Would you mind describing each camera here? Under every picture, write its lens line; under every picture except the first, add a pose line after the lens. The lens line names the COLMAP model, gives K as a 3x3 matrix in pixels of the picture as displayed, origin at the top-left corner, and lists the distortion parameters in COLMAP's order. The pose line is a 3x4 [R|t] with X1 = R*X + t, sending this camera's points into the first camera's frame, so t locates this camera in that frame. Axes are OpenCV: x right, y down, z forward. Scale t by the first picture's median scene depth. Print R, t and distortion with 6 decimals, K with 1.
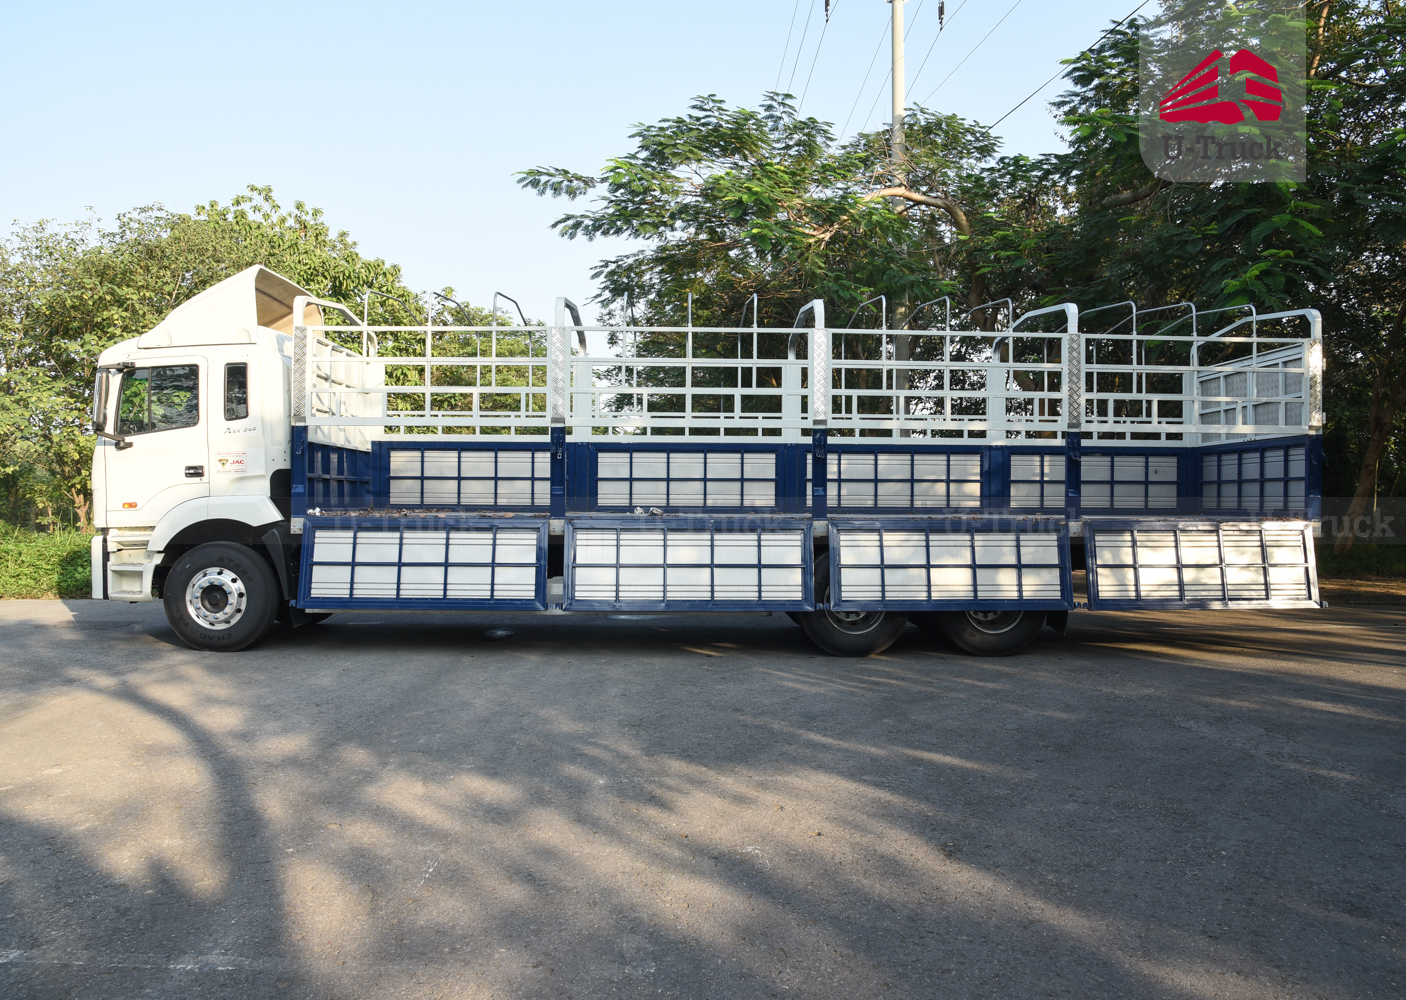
lens RADIAL K [[1017.6, 0, 686.2], [0, 1017.6, 510.1], [0, 0, 1]] dist [-0.111653, 0.064086]
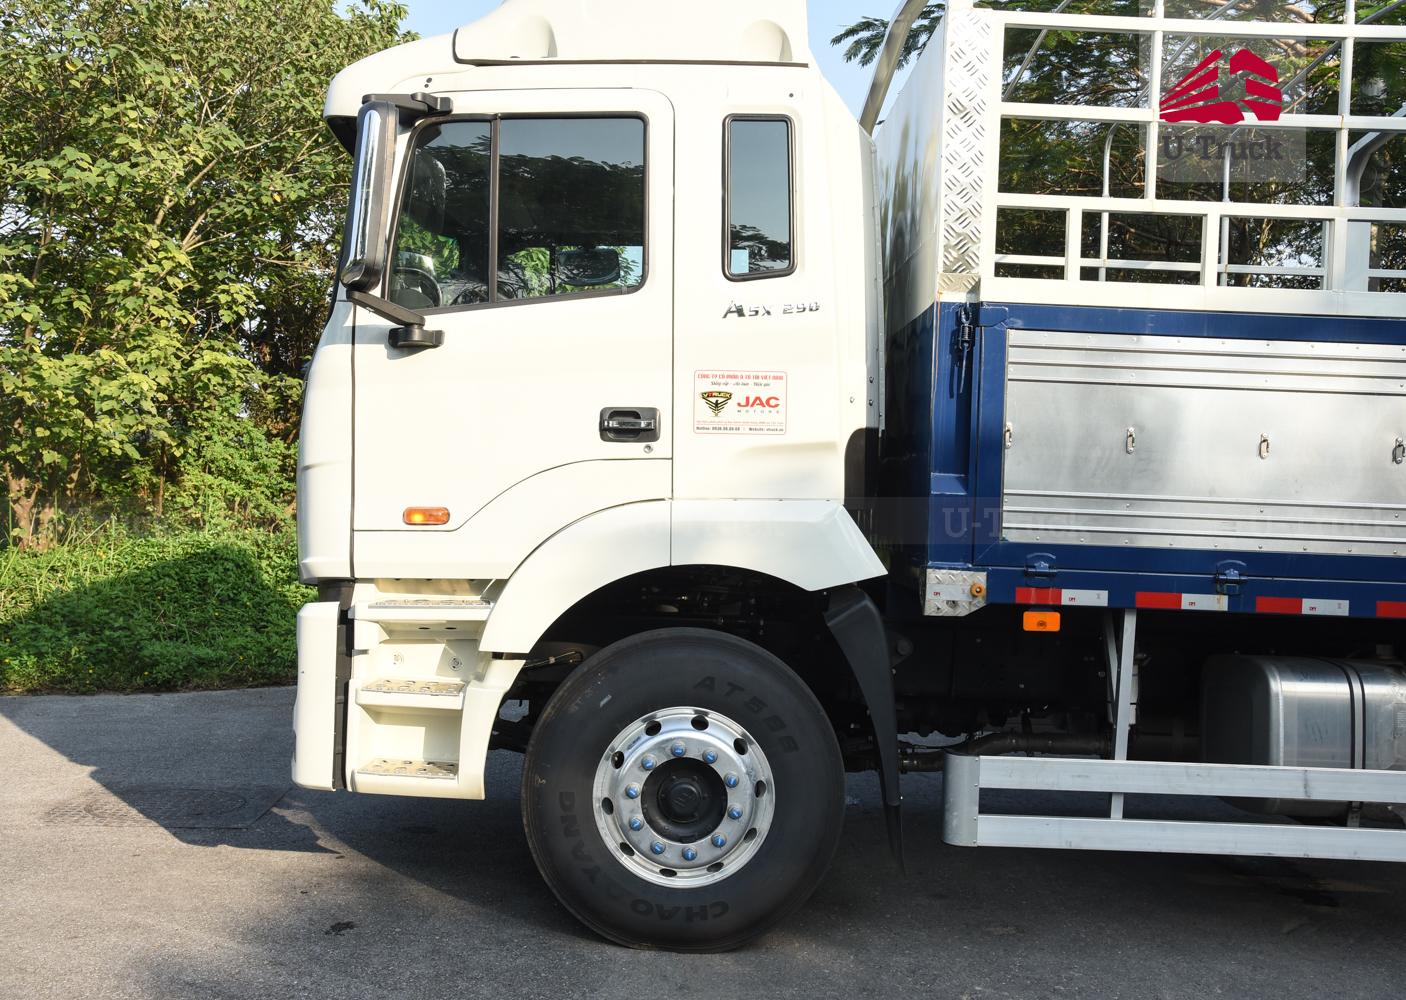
lens RADIAL K [[1345.7, 0, 702.0], [0, 1345.7, 523.5], [0, 0, 1]] dist [0.018440, 0.016747]
pose [[0.999466, 0.032662, 0.000856, -0.468569], [-0.032661, 0.999466, -0.001369, -0.004933], [-0.000901, 0.001340, 0.999999, 0.534037]]
